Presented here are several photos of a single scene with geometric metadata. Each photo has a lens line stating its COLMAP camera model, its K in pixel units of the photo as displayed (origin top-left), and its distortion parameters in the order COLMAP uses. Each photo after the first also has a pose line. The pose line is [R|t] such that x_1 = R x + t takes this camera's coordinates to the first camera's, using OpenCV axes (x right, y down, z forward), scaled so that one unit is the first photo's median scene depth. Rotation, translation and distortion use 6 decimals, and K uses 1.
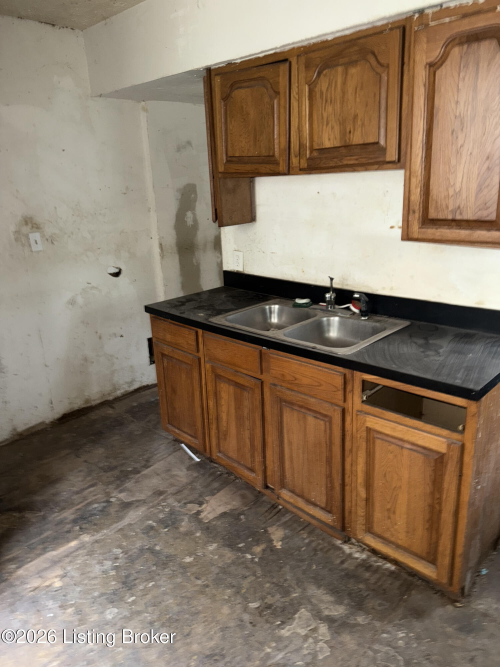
lens RADIAL K [[475.2, 0, 250.5], [0, 475.2, 332.2], [0, 0, 1]] dist [0.036976, -0.038919]
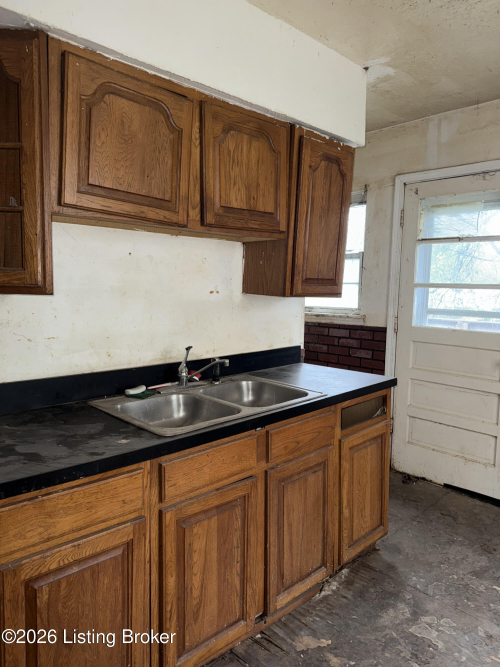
lens RADIAL K [[475.2, 0, 251.1], [0, 475.2, 335.0], [0, 0, 1]] dist [0.036976, -0.038919]
pose [[0.031061, -0.069203, 0.997119, -0.817154], [0.289588, 0.955436, 0.057289, -0.181984], [-0.956647, 0.286974, 0.049717, 0.988006]]
